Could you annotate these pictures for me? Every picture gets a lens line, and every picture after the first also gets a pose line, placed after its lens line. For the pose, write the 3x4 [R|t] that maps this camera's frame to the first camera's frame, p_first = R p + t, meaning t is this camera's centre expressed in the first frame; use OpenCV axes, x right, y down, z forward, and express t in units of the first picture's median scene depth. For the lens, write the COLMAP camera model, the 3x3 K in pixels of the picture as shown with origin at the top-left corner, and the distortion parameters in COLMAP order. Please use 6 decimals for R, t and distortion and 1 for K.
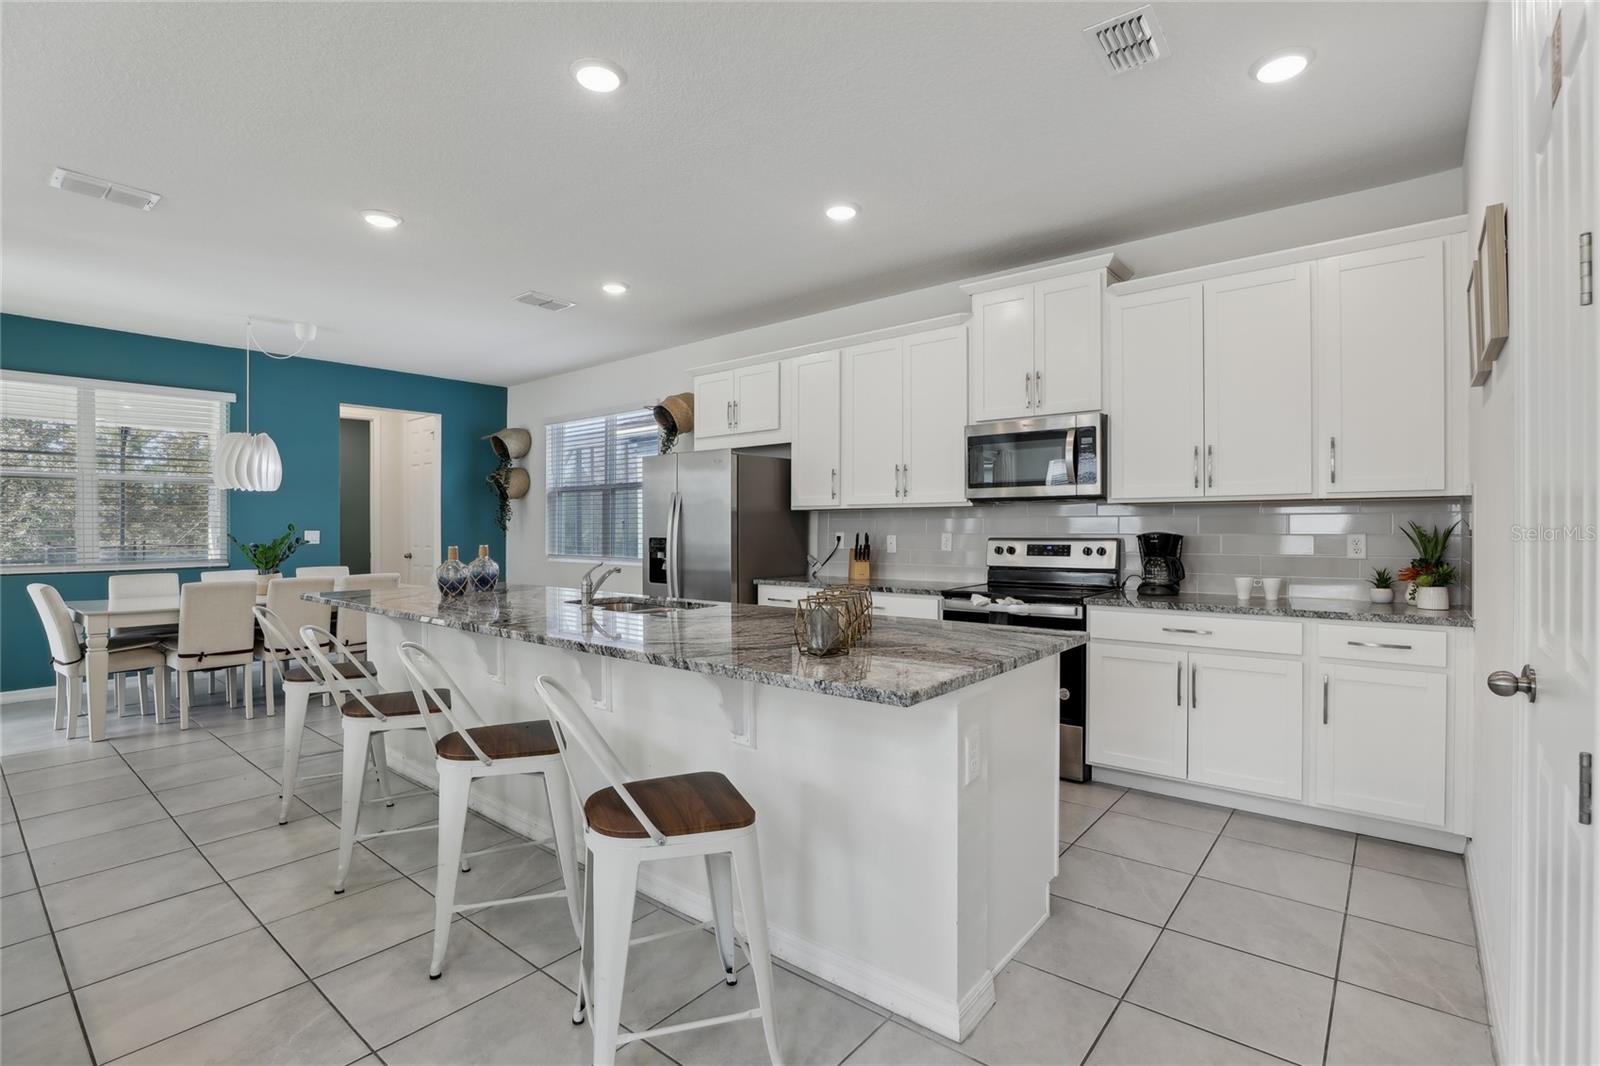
lens RADIAL K [[744.4, 0, 805.0], [0, 744.4, 531.5], [0, 0, 1]] dist [-0.042535, 0.012062]
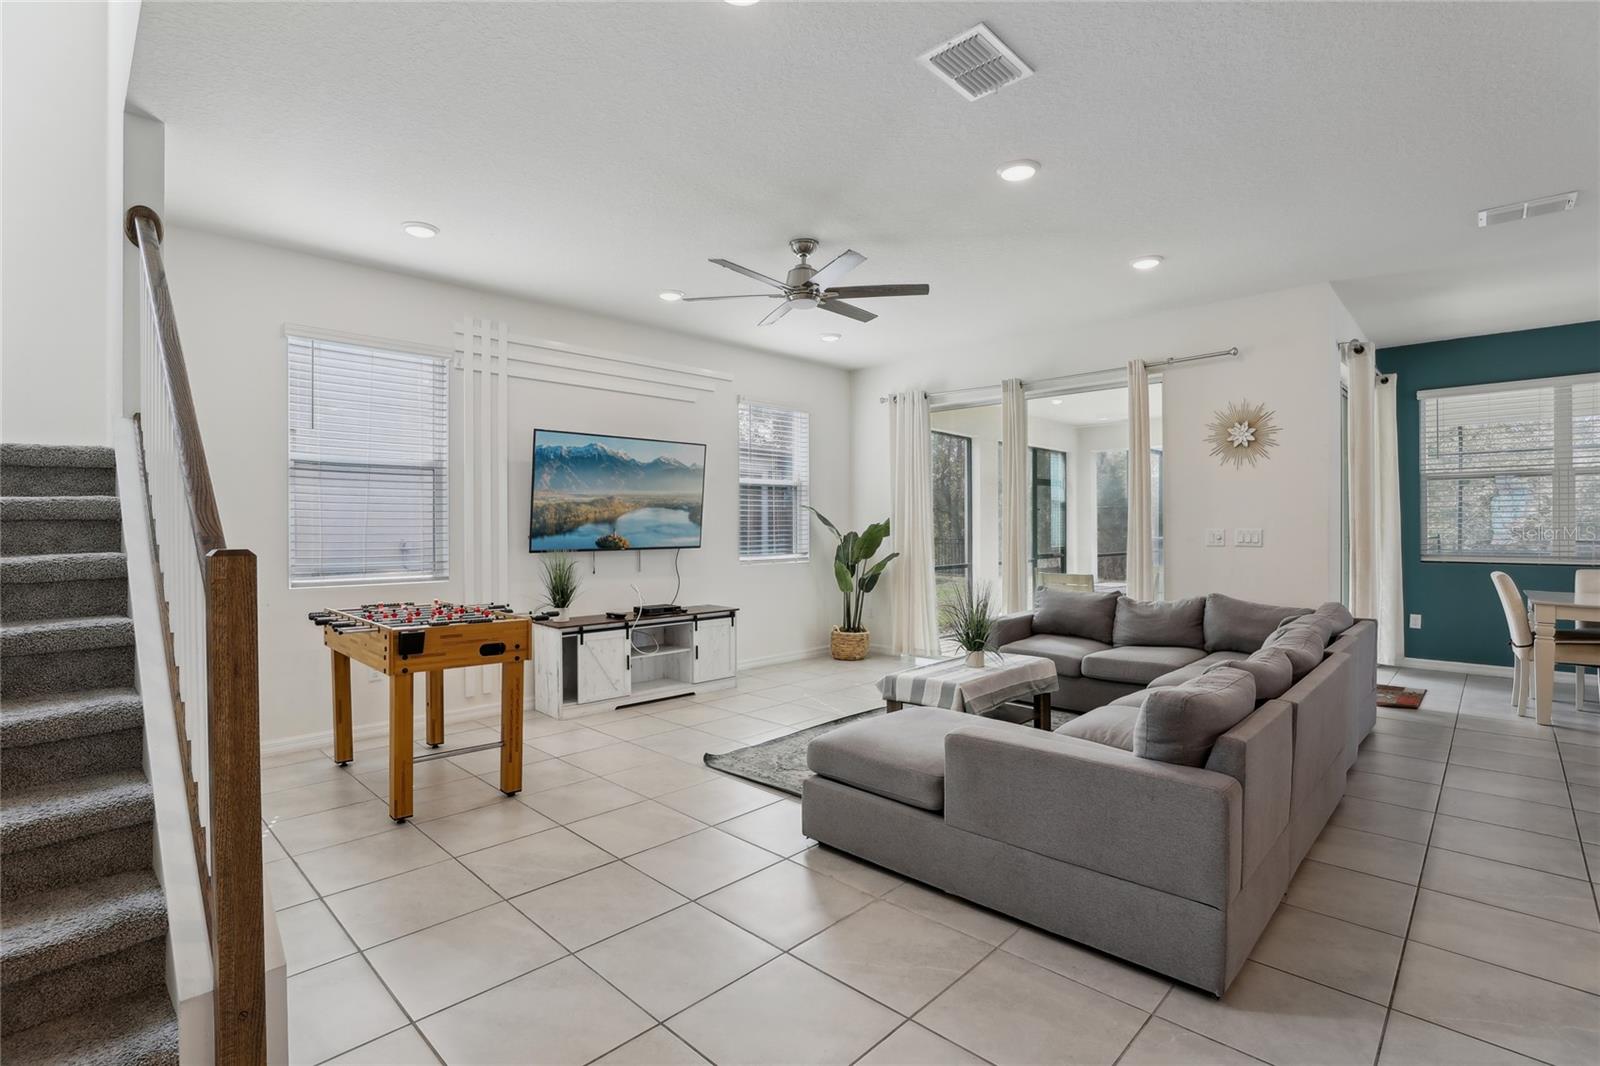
lens RADIAL K [[744.4, 0, 799.1], [0, 744.4, 531.8], [0, 0, 1]] dist [-0.042535, 0.012062]
pose [[-0.086271, 0.009867, -0.996223, 0.160341], [-0.001057, 0.999949, 0.009995, -0.000405], [0.996271, 0.001915, -0.086256, 0.005867]]
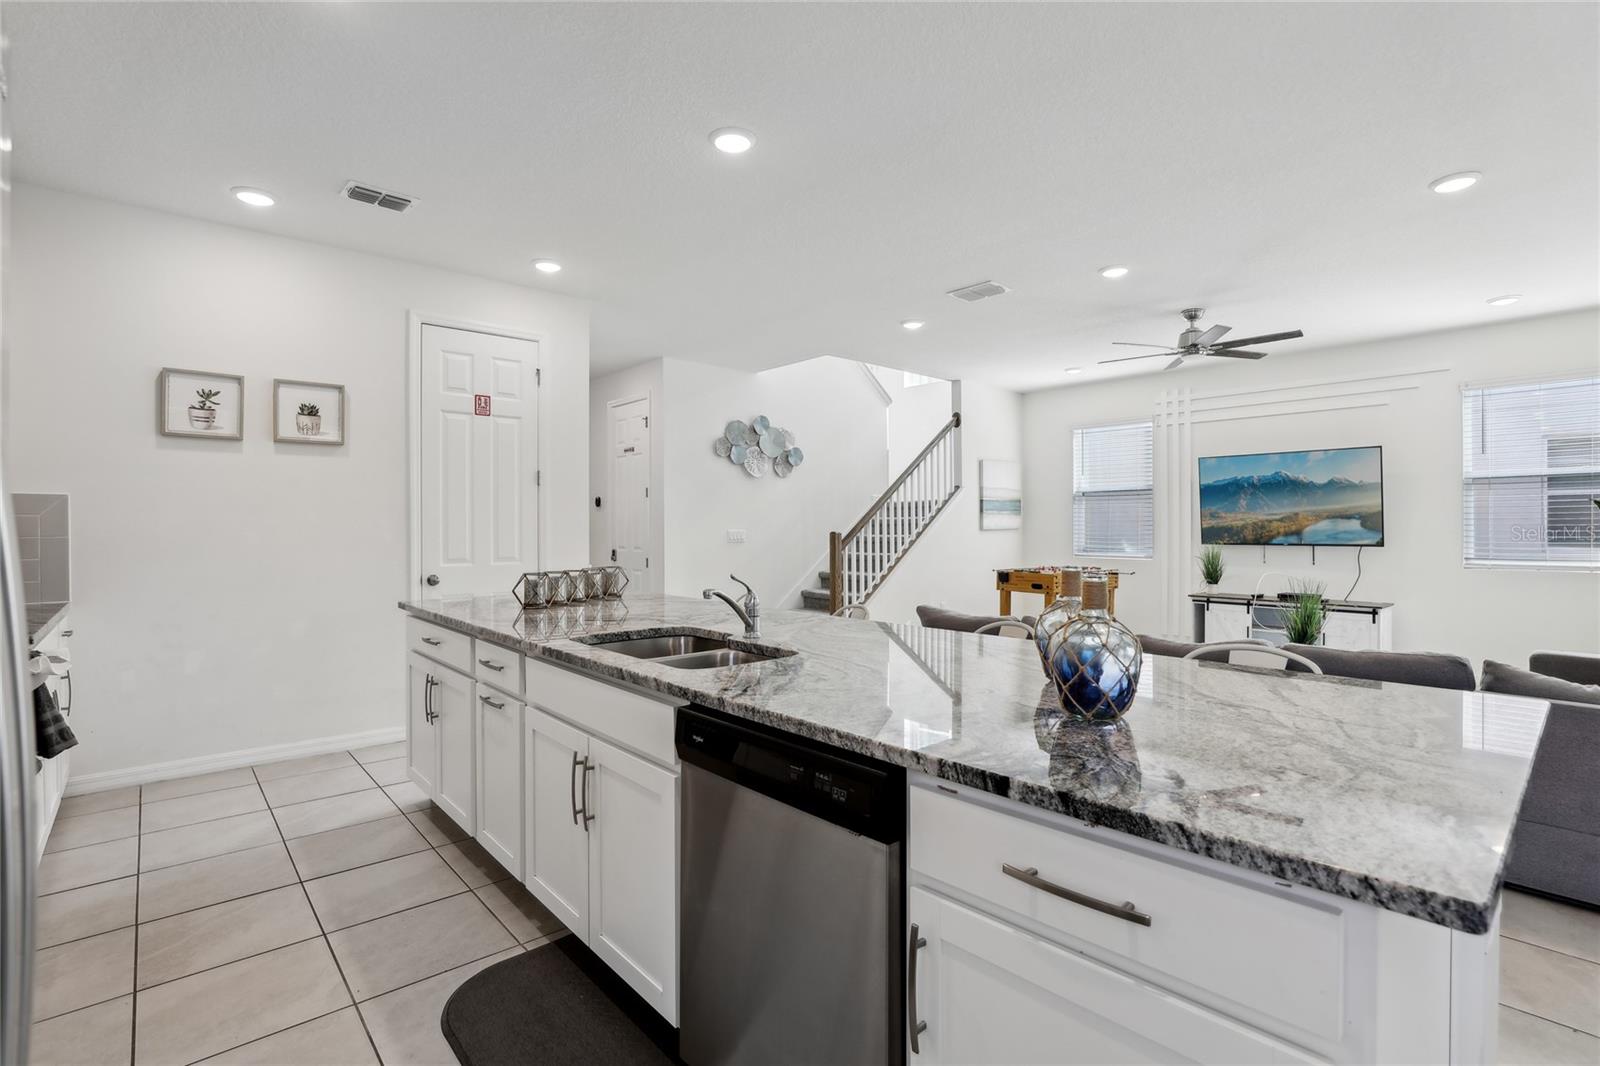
lens RADIAL K [[744.4, 0, 800.2], [0, 744.4, 532.7], [0, 0, 1]] dist [-0.042535, 0.012062]
pose [[-0.987403, 0.002949, 0.158201, -0.343266], [0.004923, 0.999915, 0.012090, -0.005594], [-0.158151, 0.012717, -0.987333, 1.289481]]
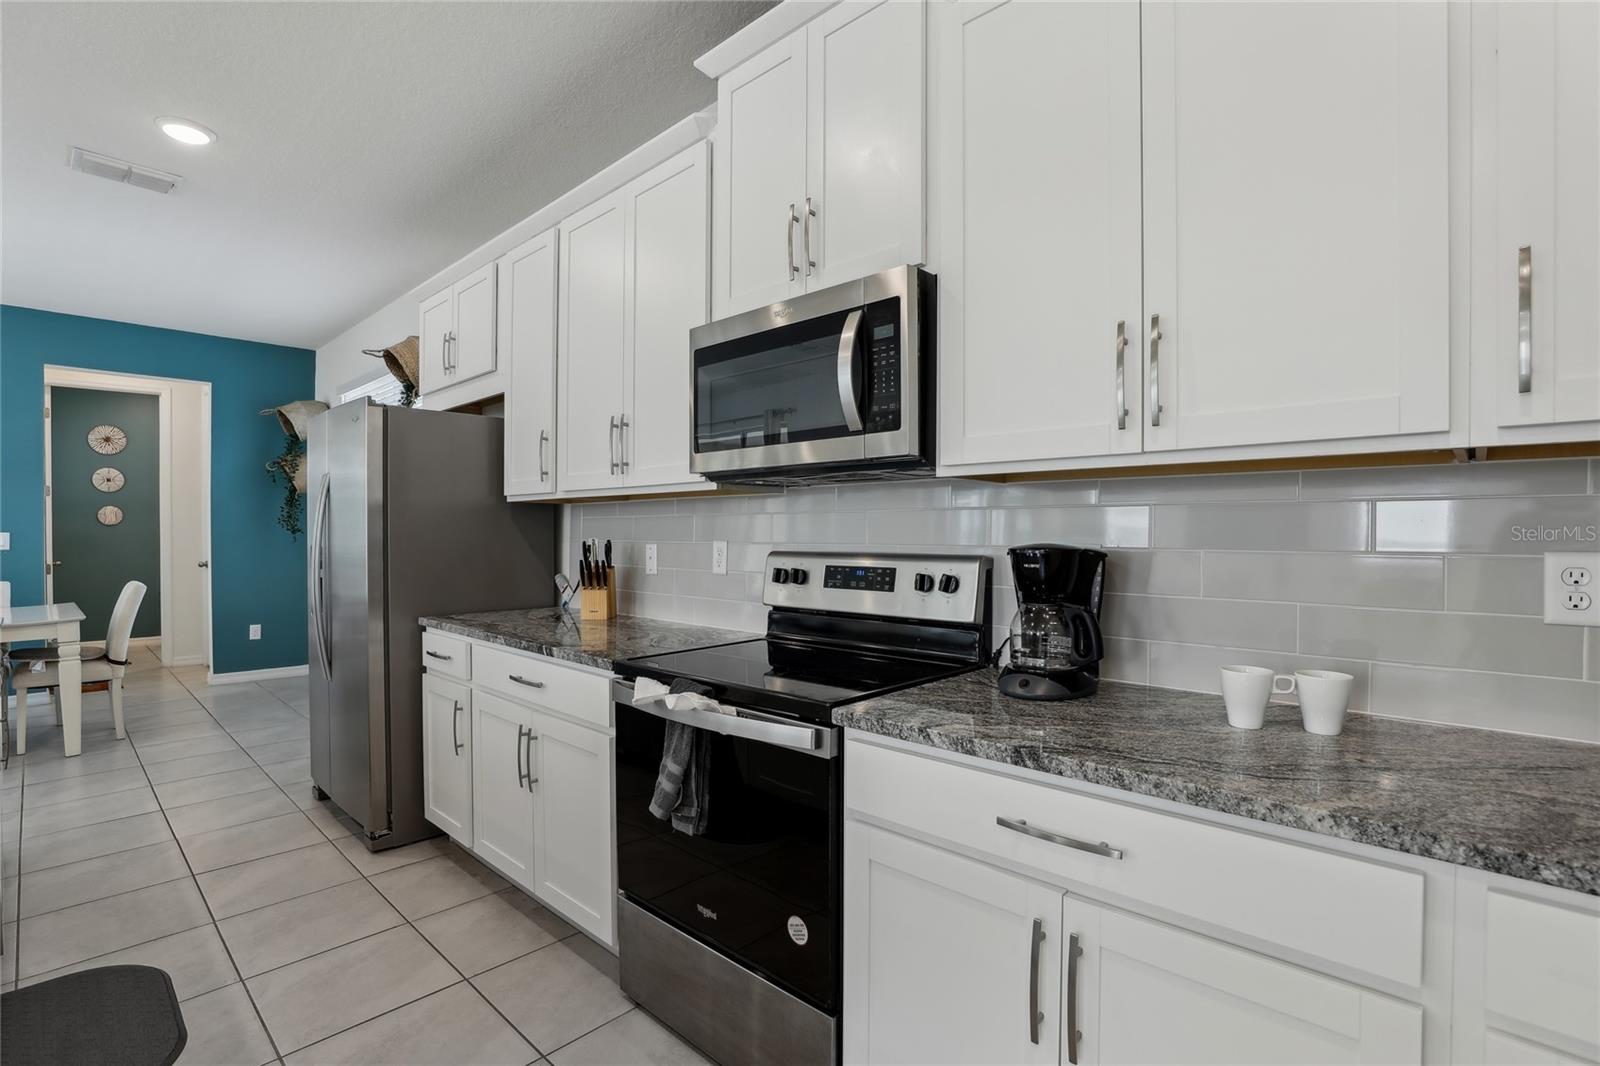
lens RADIAL K [[744.4, 0, 806.4], [0, 744.4, 541.1], [0, 0, 1]] dist [-0.042535, 0.012062]
pose [[0.997789, 0.004816, -0.066281, 0.327895], [-0.004230, 0.999951, 0.008980, -0.003871], [0.066321, -0.008680, 0.997761, 0.503415]]
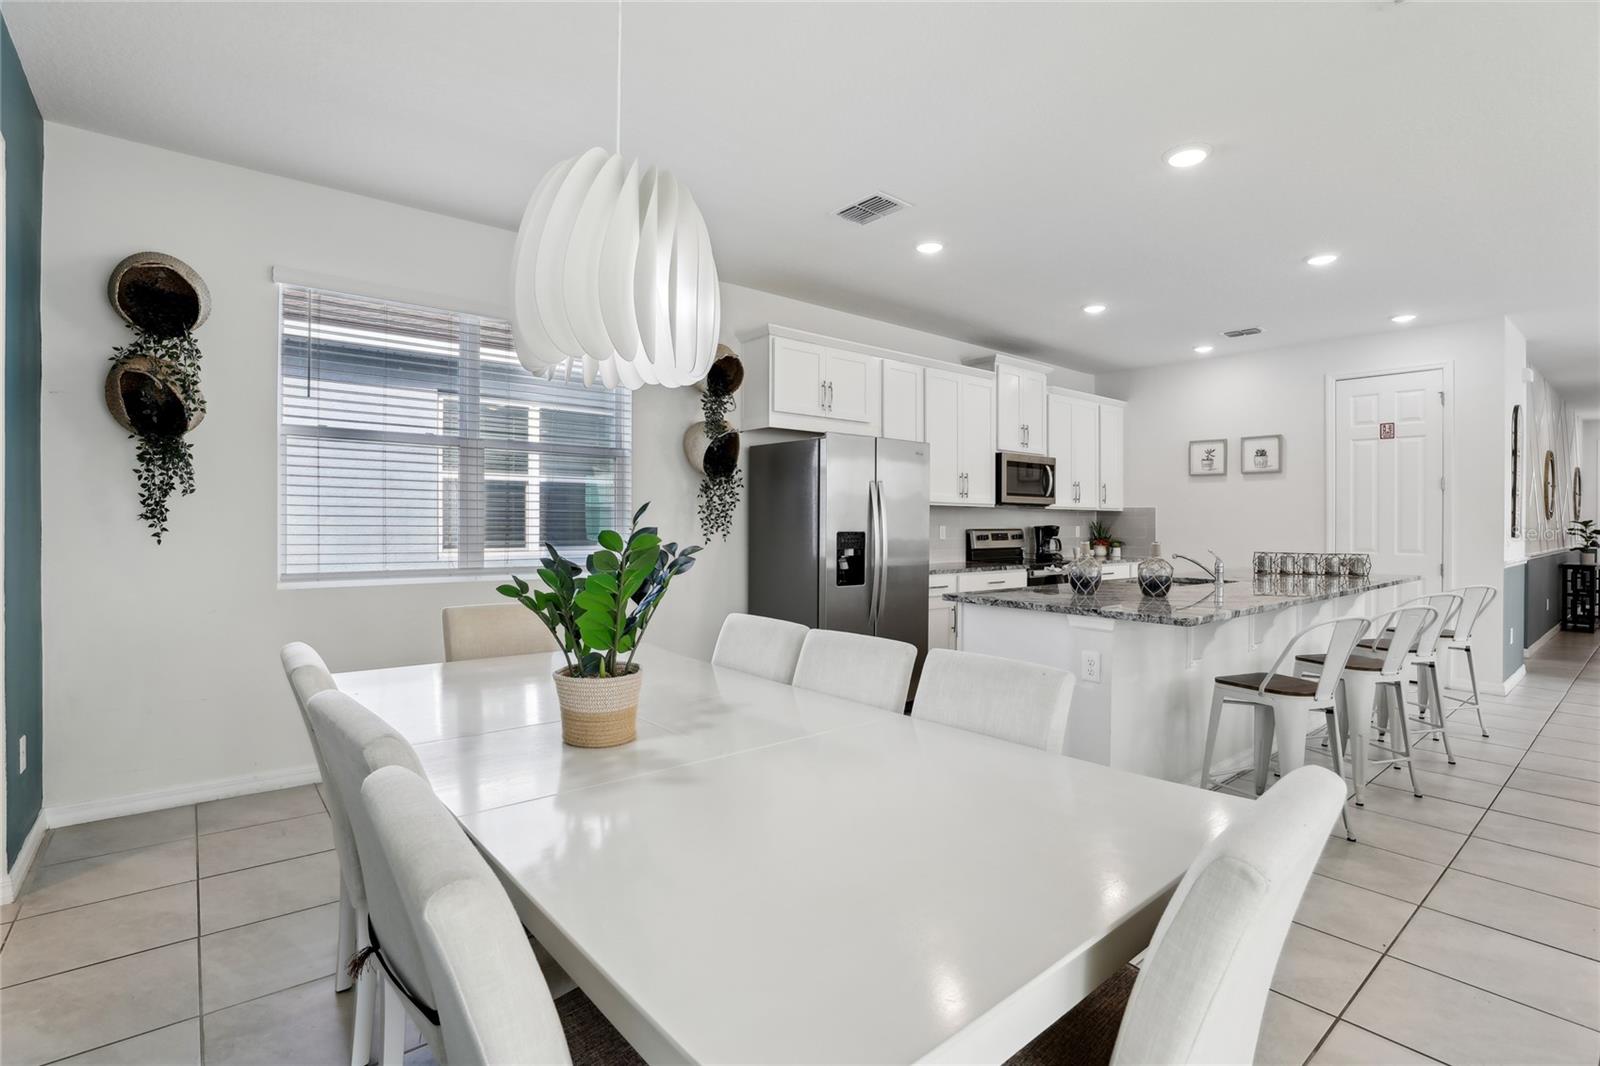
lens RADIAL K [[744.4, 0, 800.6], [0, 744.4, 521.2], [0, 0, 1]] dist [-0.042535, 0.012062]
pose [[0.200419, 0.002379, 0.979707, -1.294826], [-0.004909, 0.999987, -0.001424, -0.003002], [-0.979698, -0.004524, 0.200428, 1.102143]]
